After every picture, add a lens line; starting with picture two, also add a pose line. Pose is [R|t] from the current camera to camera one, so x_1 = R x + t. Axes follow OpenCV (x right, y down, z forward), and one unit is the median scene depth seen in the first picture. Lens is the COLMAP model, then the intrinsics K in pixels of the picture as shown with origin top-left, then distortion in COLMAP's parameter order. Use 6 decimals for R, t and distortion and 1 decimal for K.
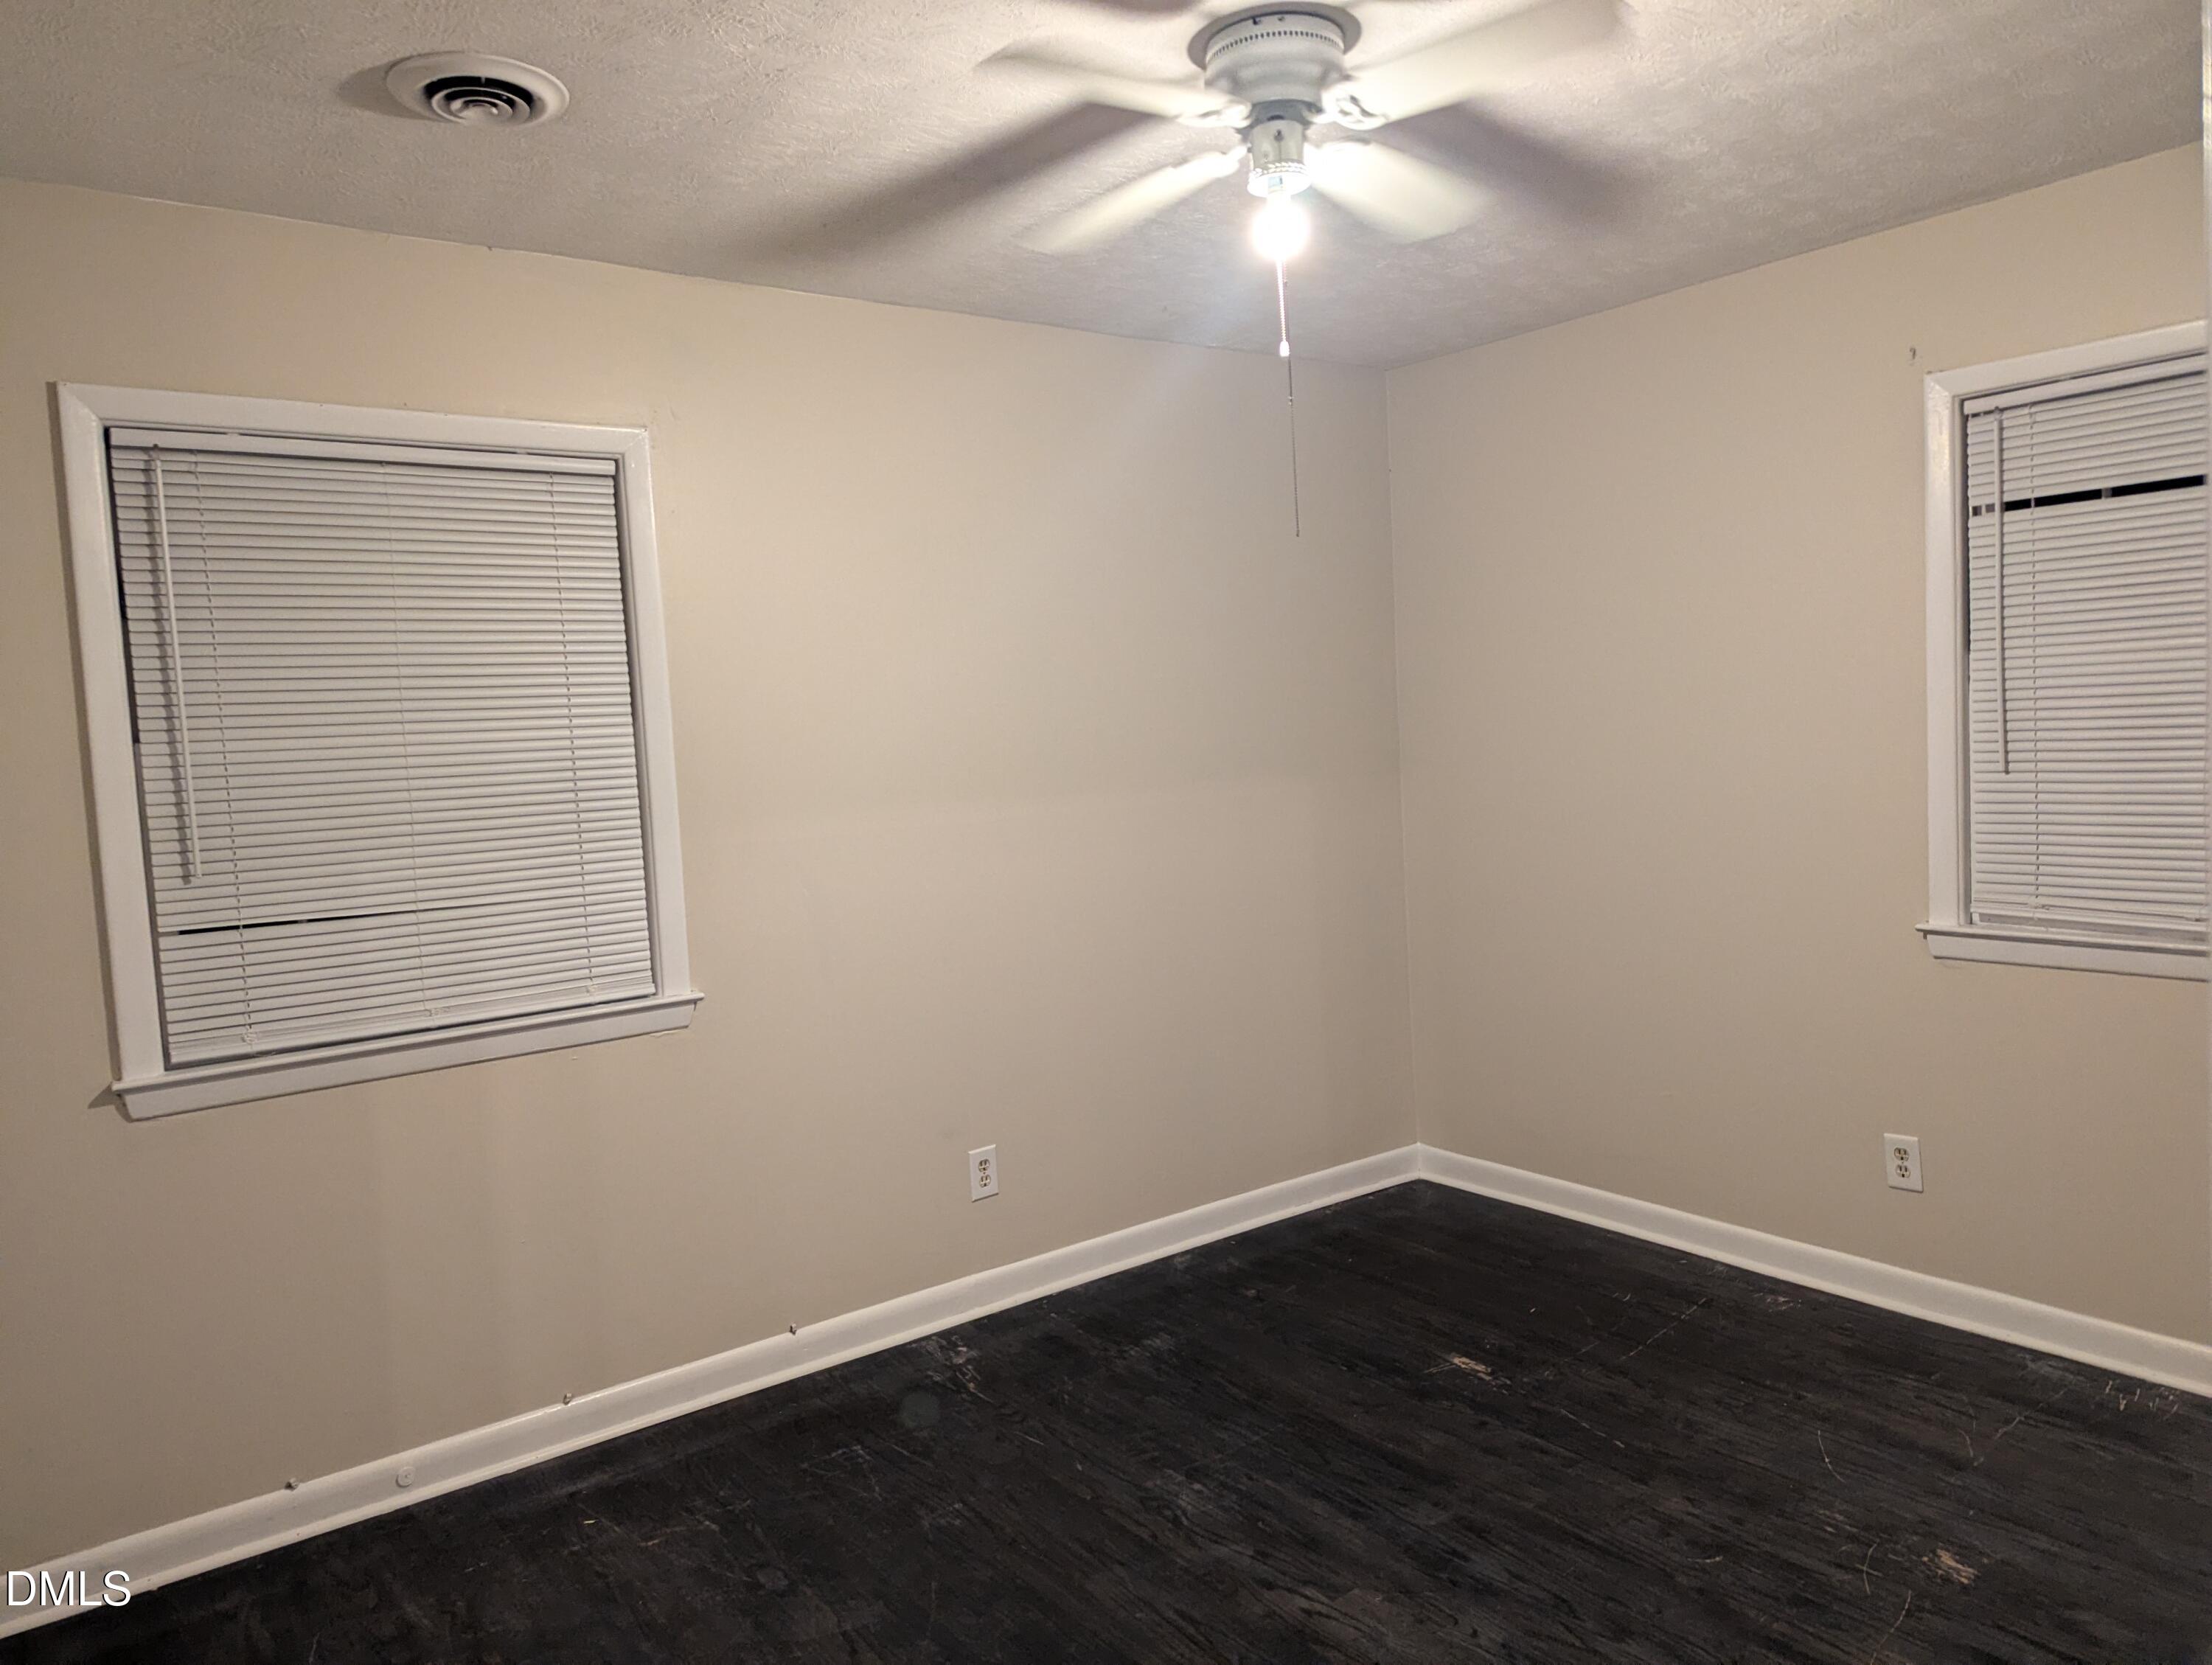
lens RADIAL K [[1569.2, 0, 1087.9], [0, 1569.2, 820.9], [0, 0, 1]] dist [0.066659, -0.074123]
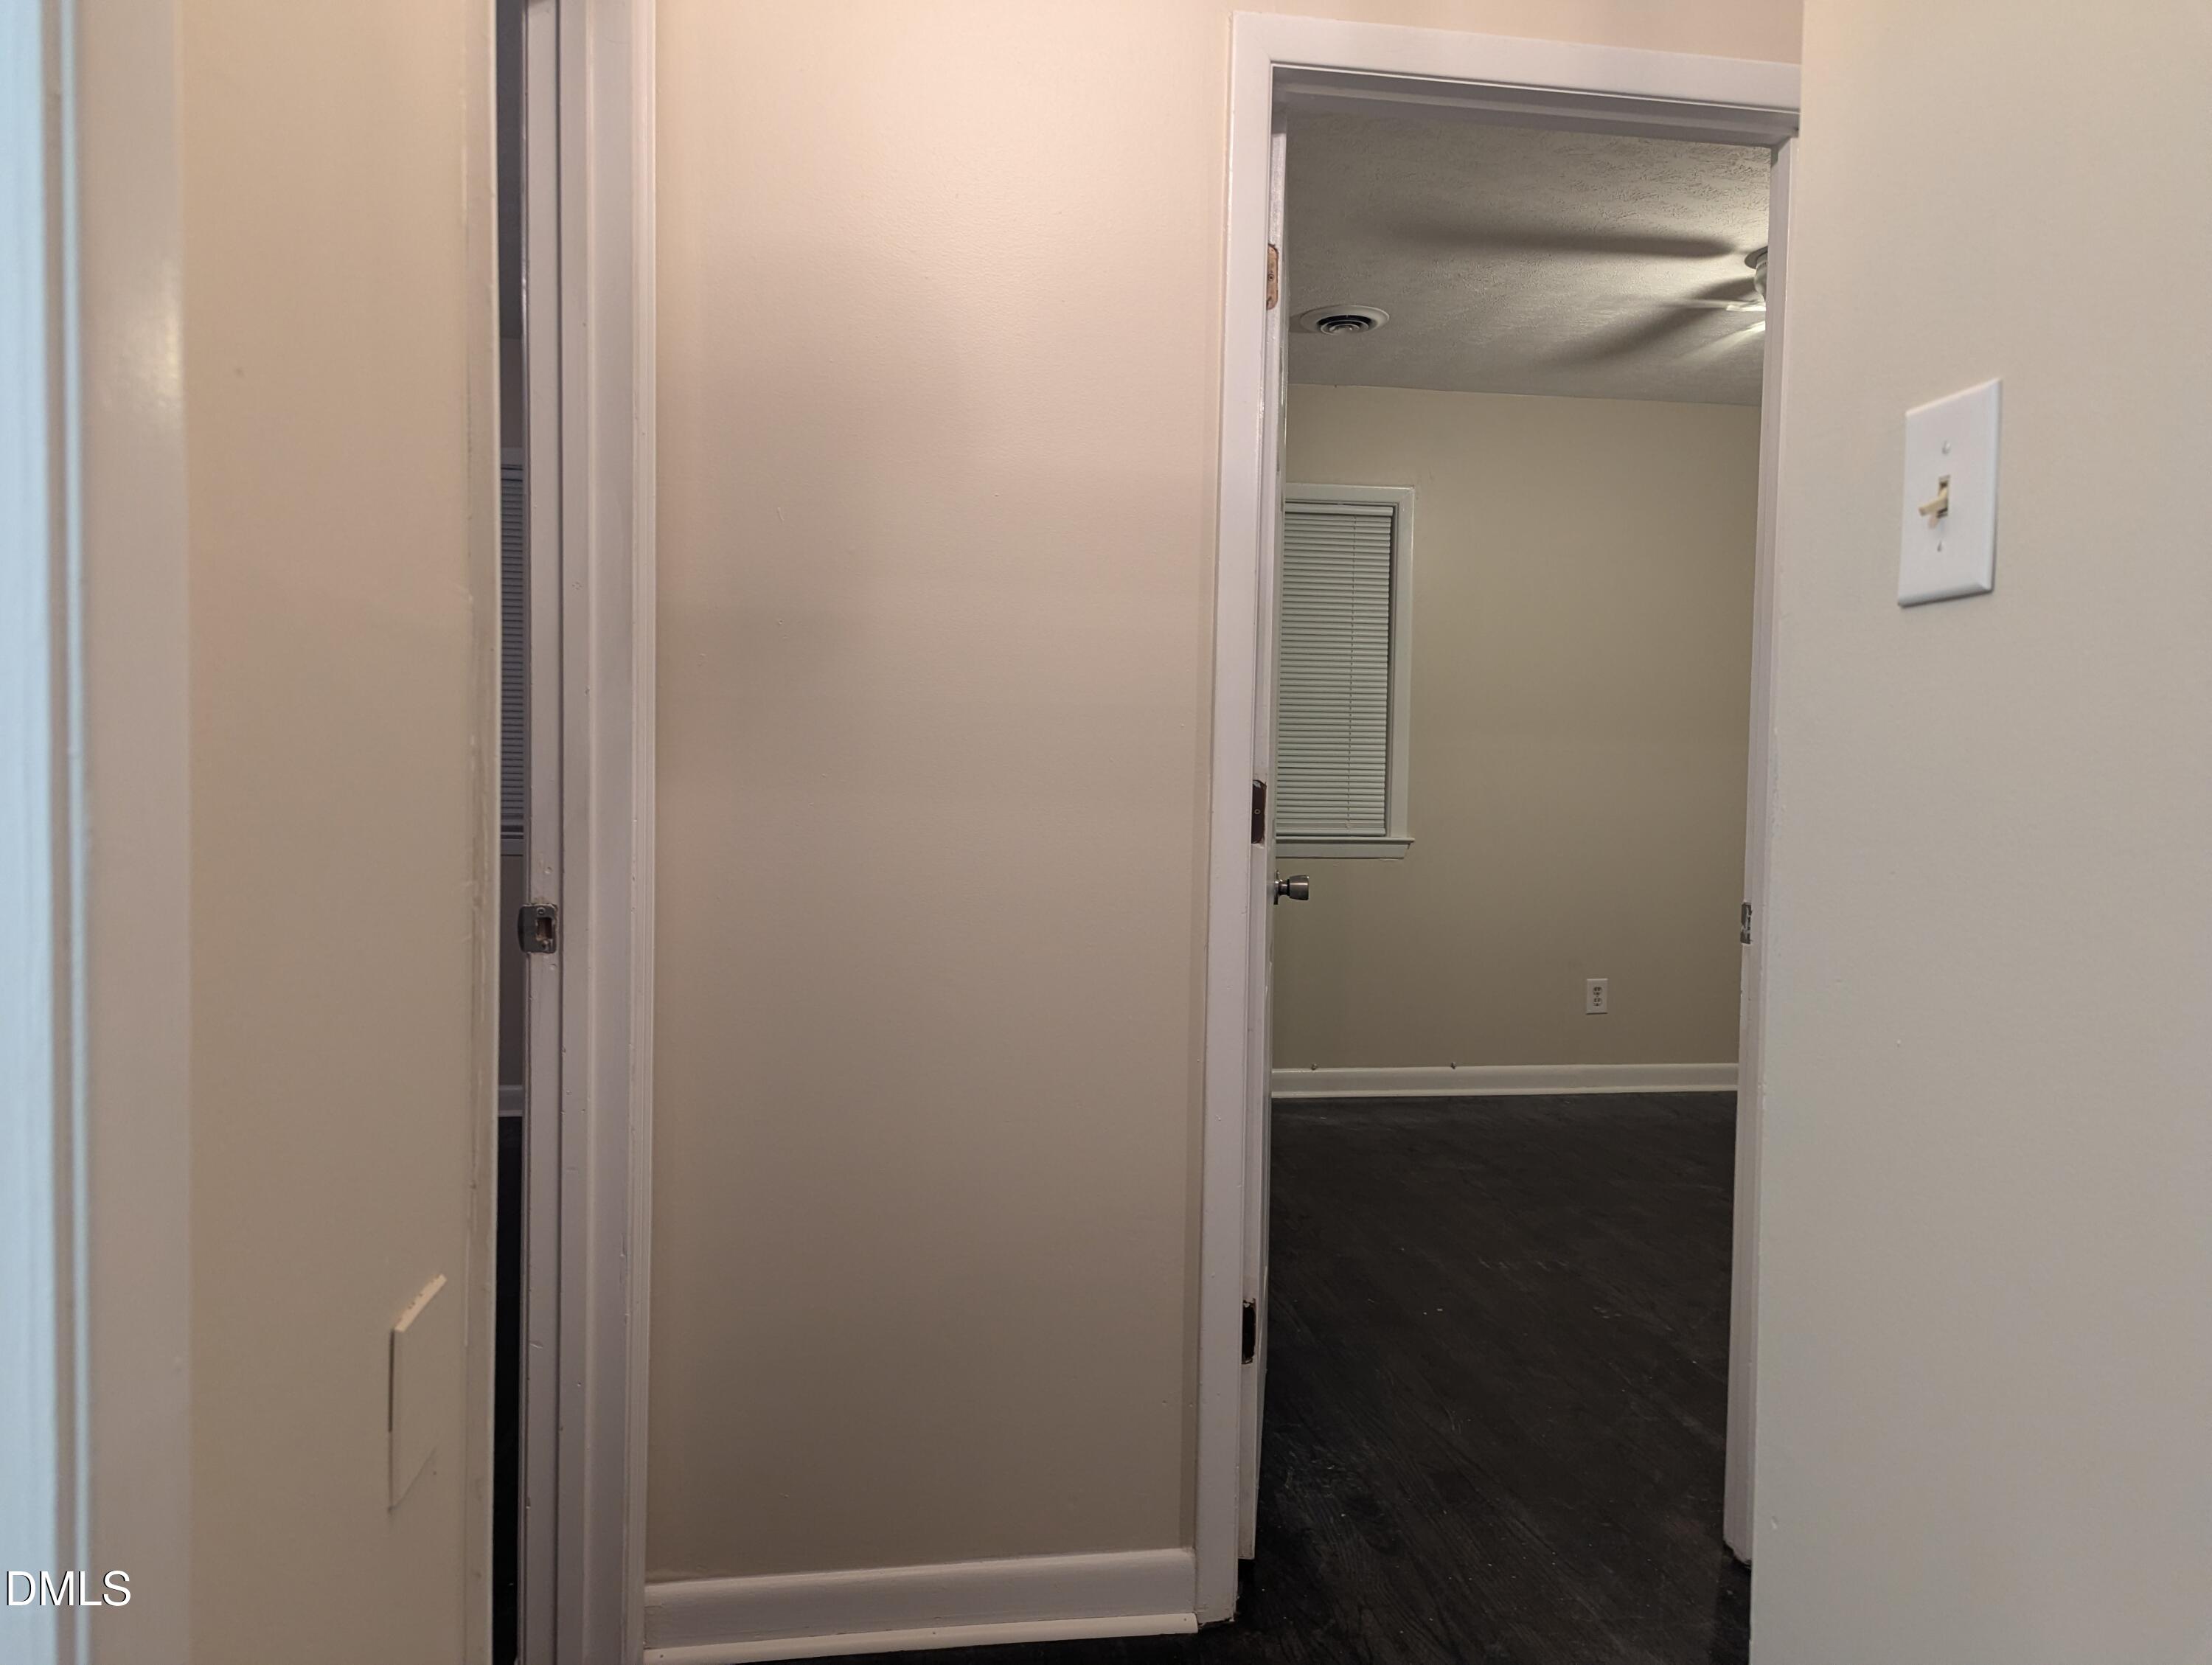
lens RADIAL K [[1569.2, 0, 1087.9], [0, 1569.2, 820.9], [0, 0, 1]] dist [0.066659, -0.074123]
pose [[0.889543, 0.082283, -0.449380, 0.180818], [-0.095405, 0.995417, -0.006589, 0.137201], [0.446778, 0.048734, 0.893316, -0.586242]]
